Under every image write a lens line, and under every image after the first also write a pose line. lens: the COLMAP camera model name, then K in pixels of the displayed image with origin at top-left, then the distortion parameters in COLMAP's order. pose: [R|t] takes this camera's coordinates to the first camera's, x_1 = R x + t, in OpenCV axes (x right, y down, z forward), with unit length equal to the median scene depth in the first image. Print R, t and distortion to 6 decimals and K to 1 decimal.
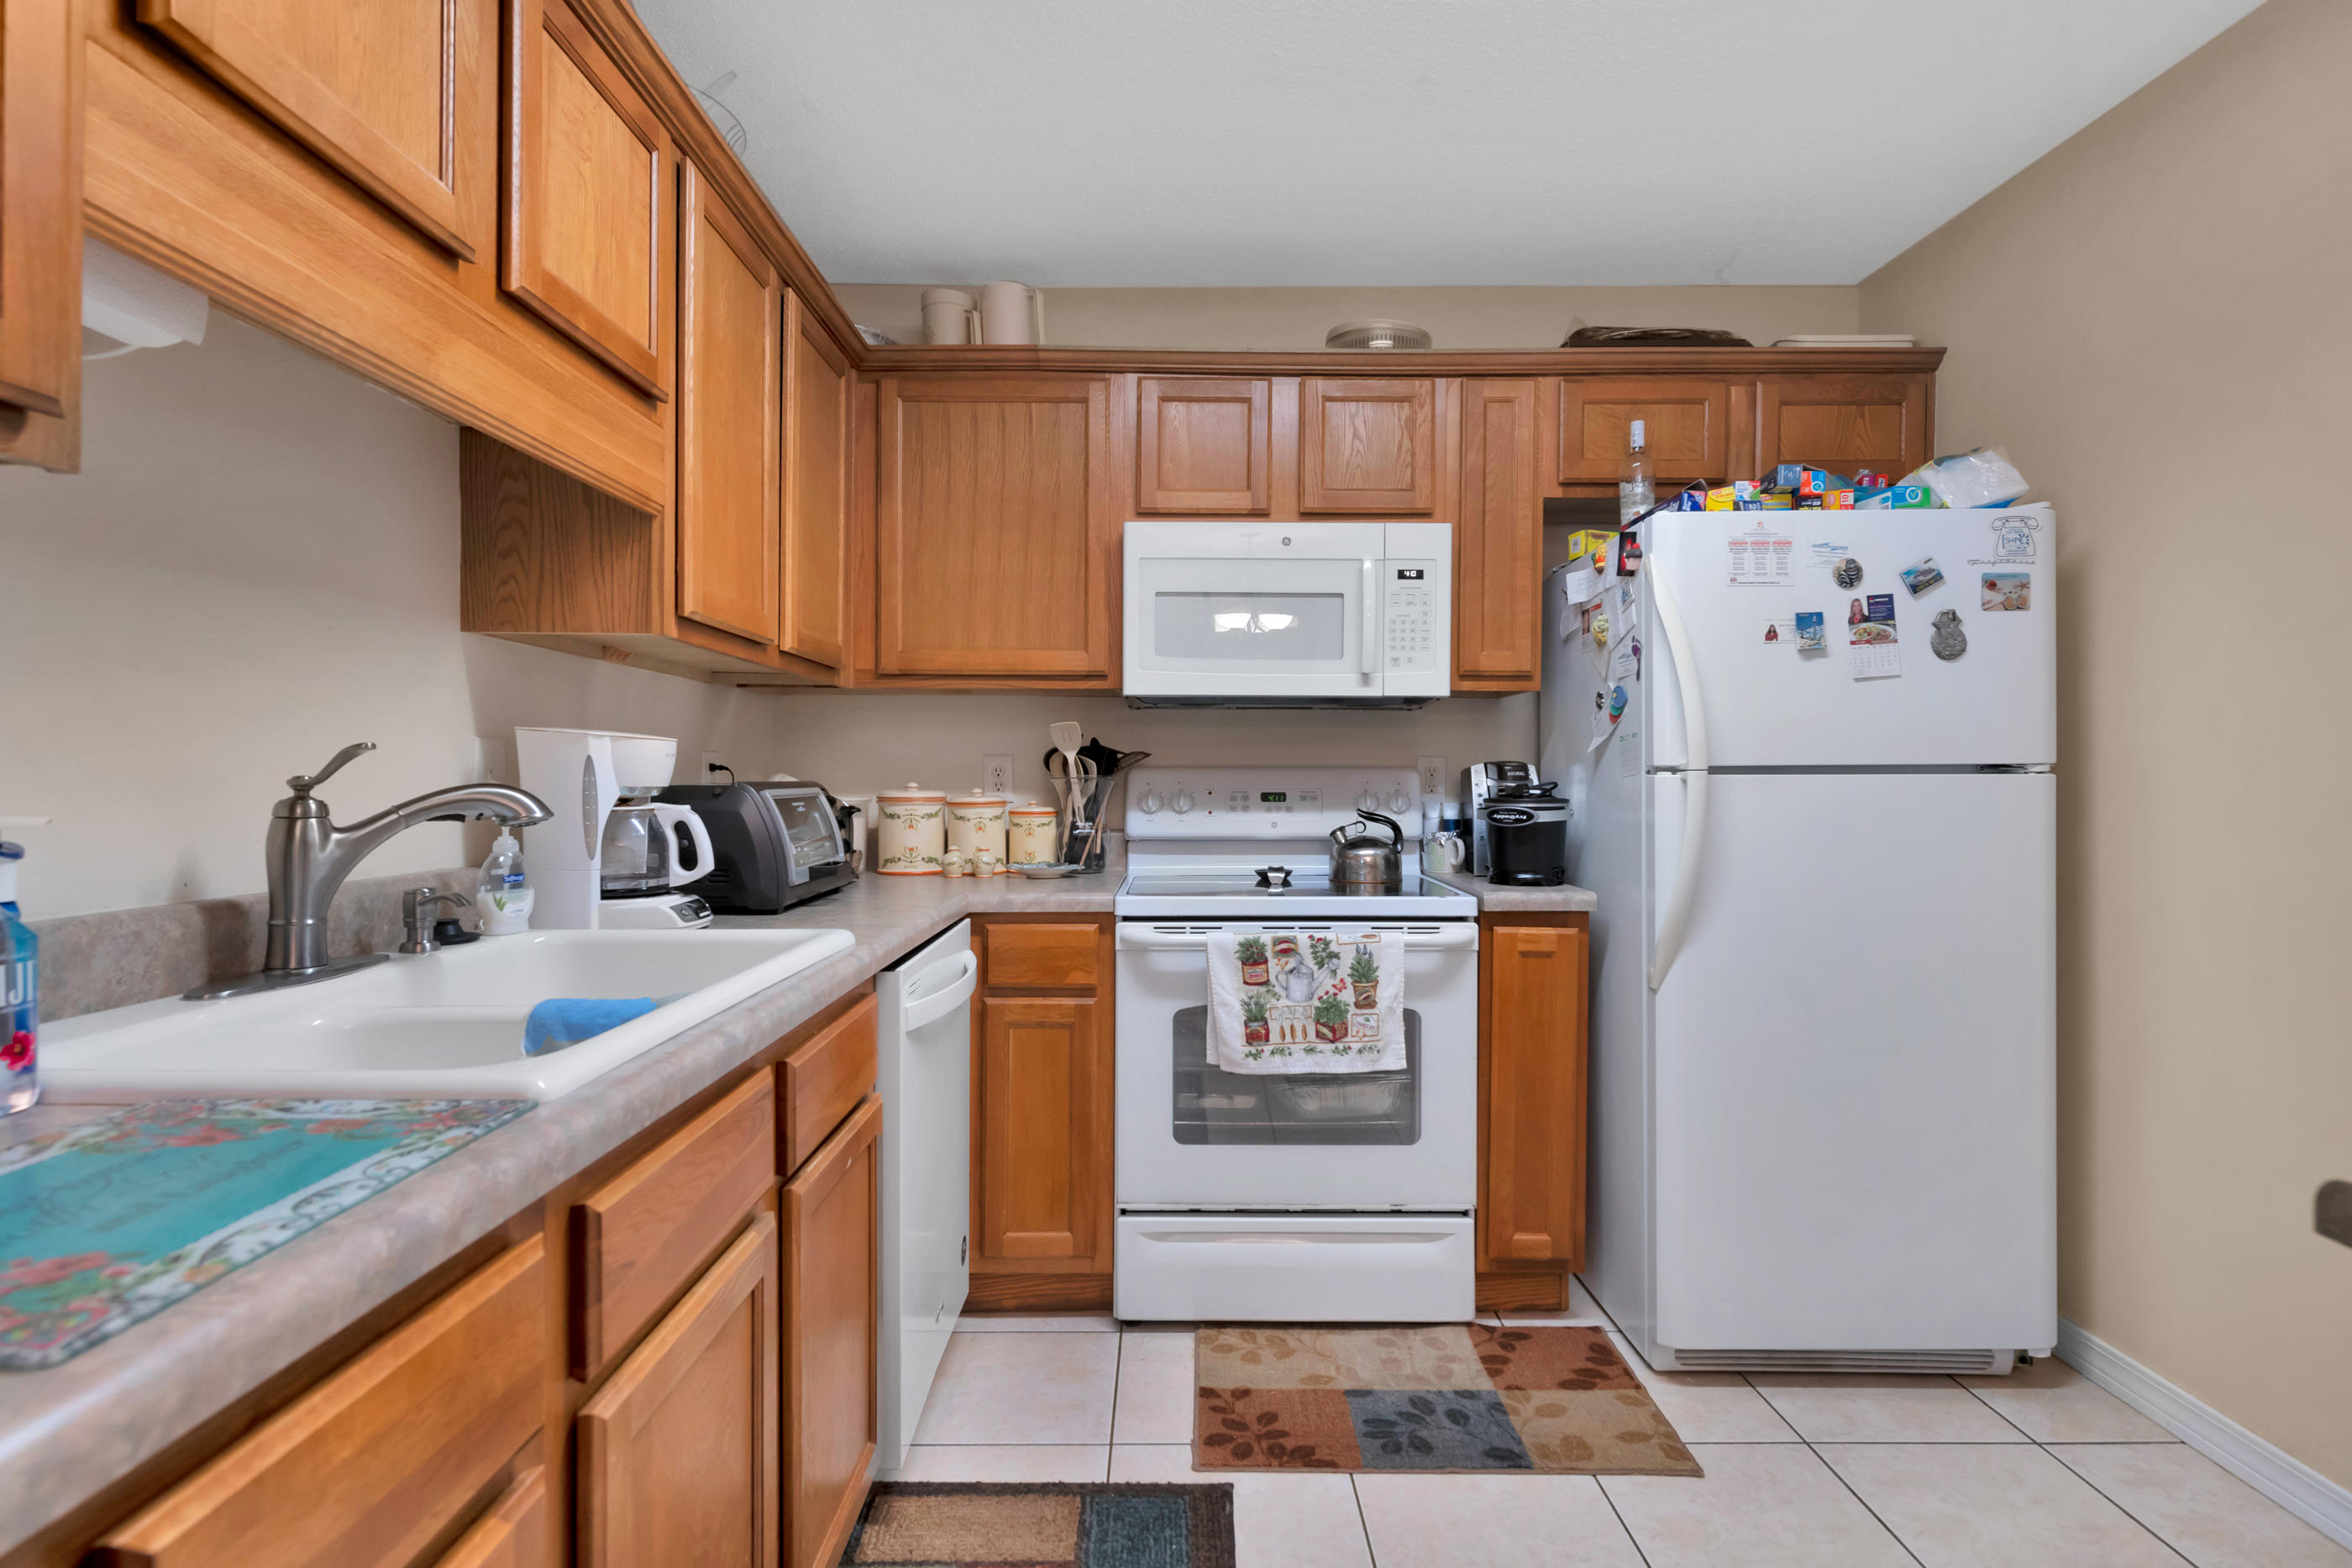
lens RADIAL K [[1171.7, 0, 1215.1], [0, 1171.7, 784.2], [0, 0, 1]] dist [0.006413, -0.004130]
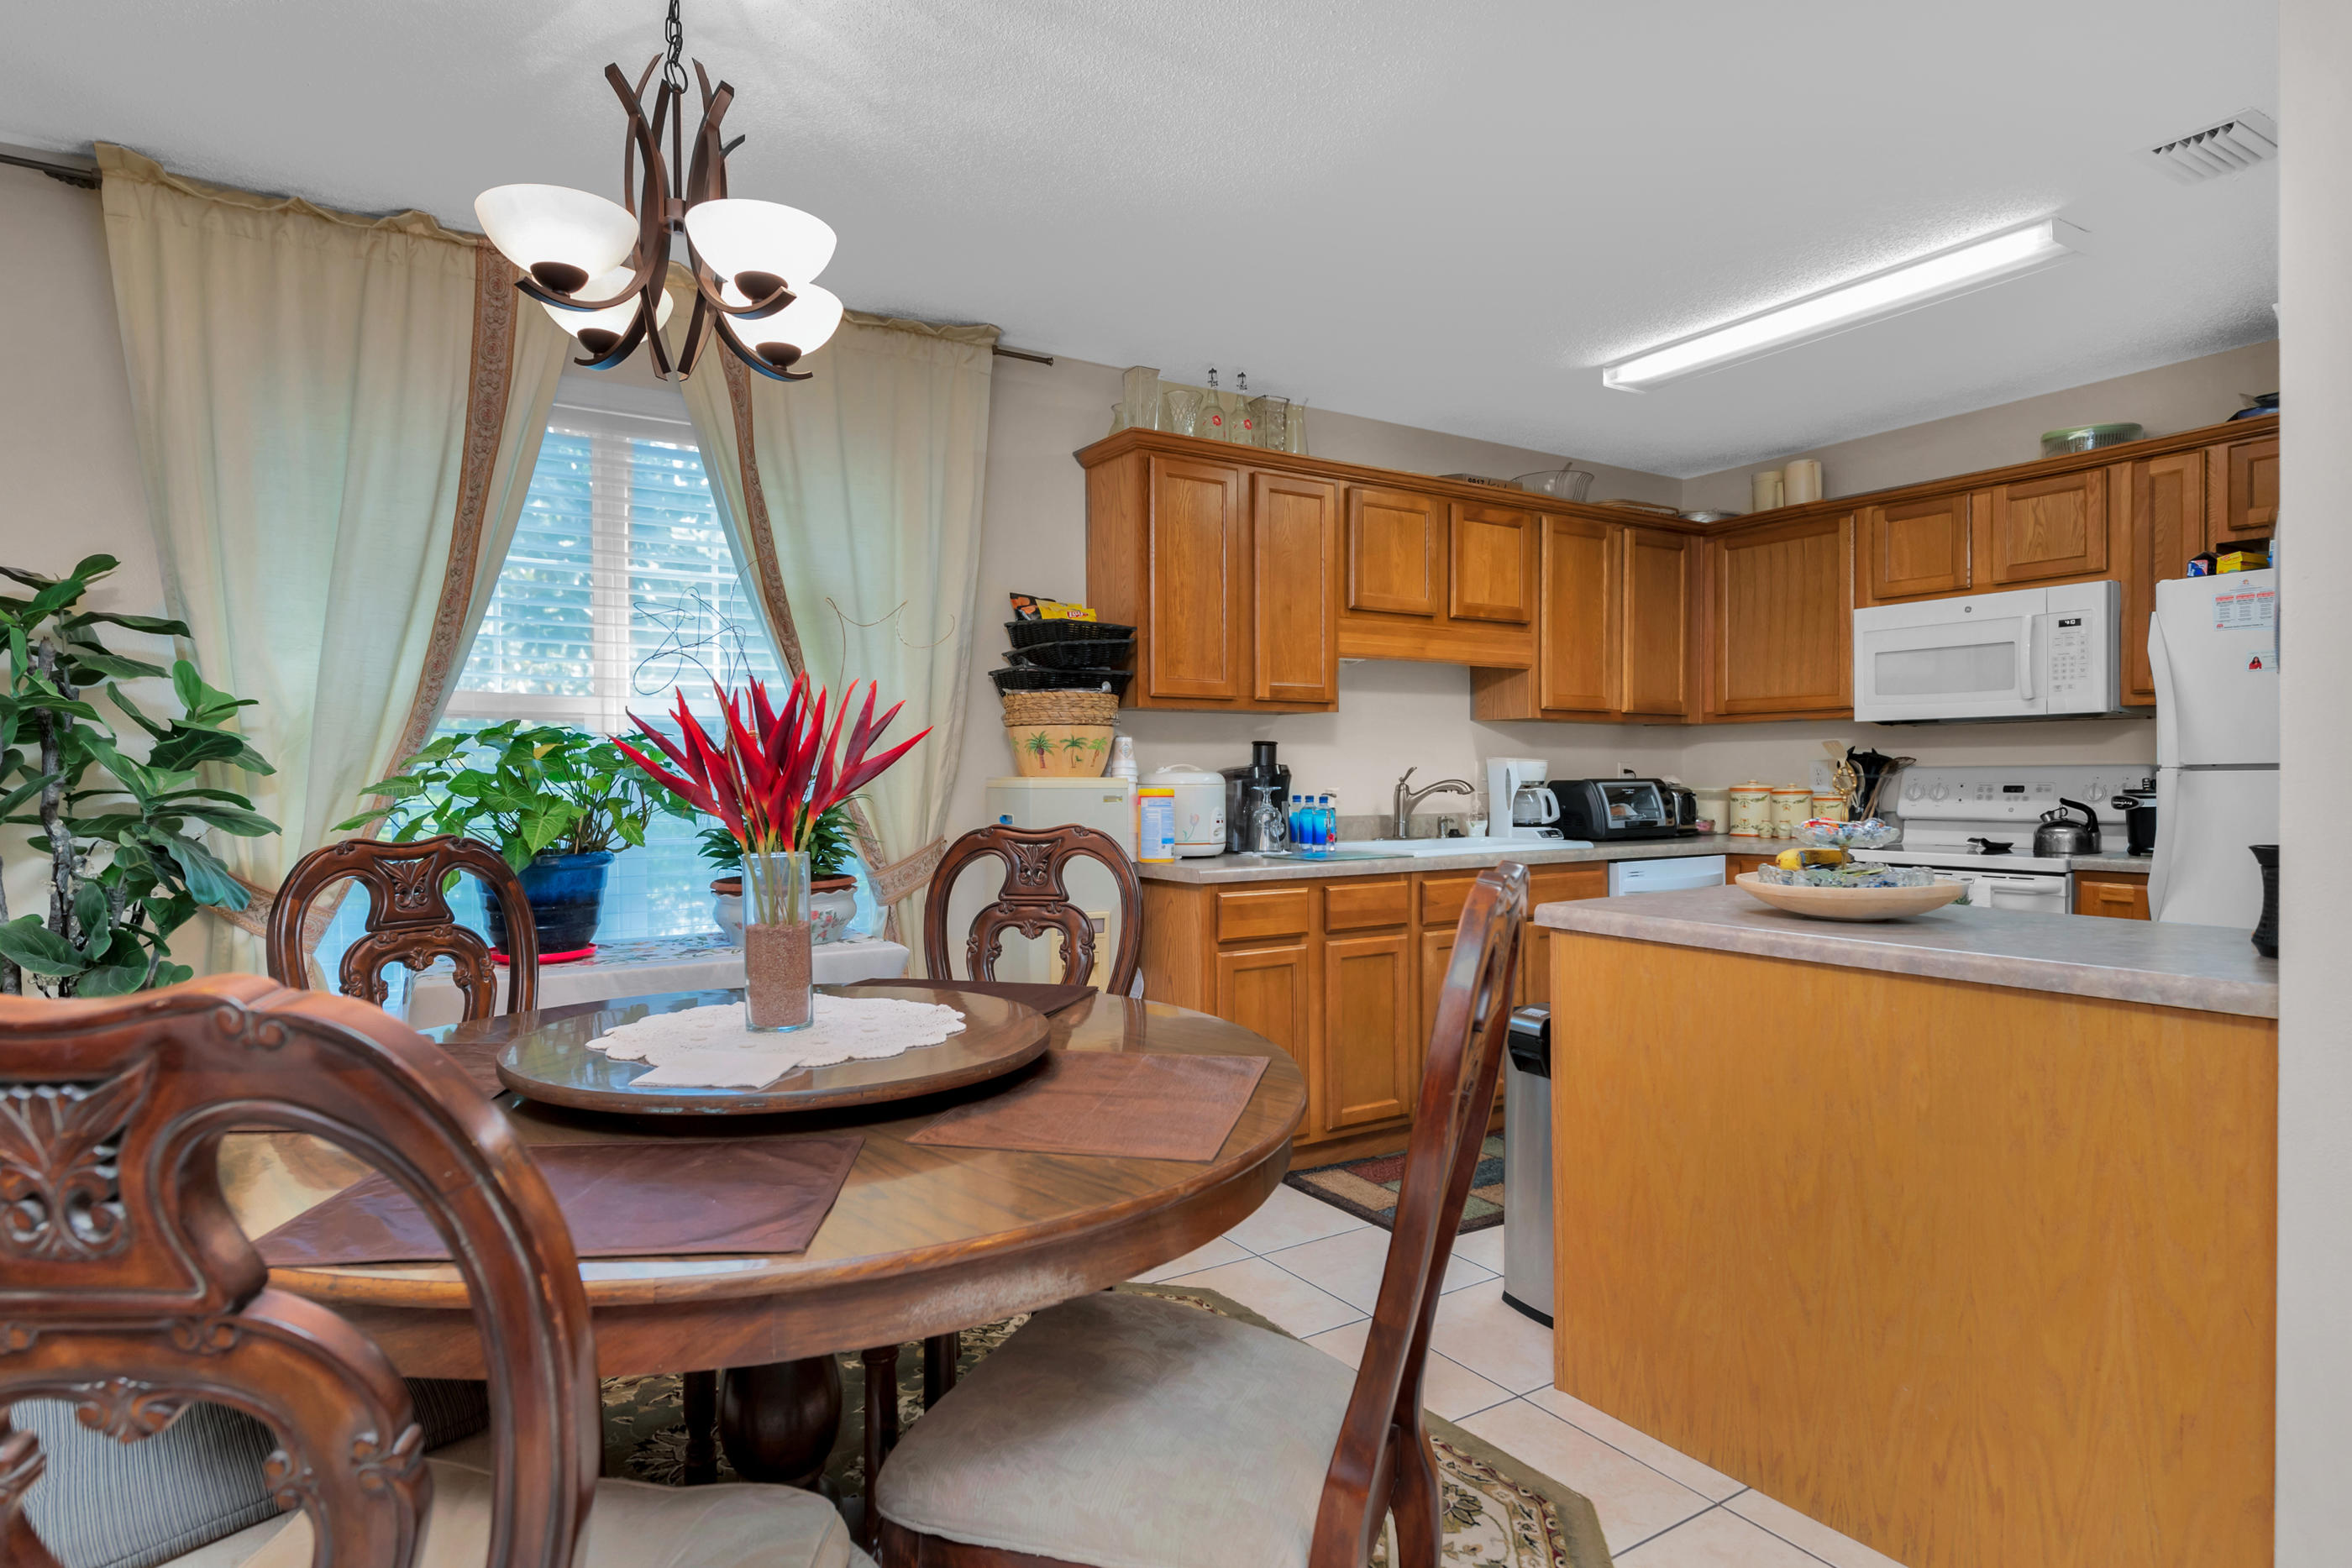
lens RADIAL K [[1283.7, 0, 1182.2], [0, 1283.7, 783.6], [0, 0, 1]] dist [0.019896, 0.000206]
pose [[0.549925, -0.000011, -0.835214, 0.848071], [0.000616, 1.000000, 0.000393, 0.004271], [0.835214, -0.000730, 0.549925, -0.667862]]
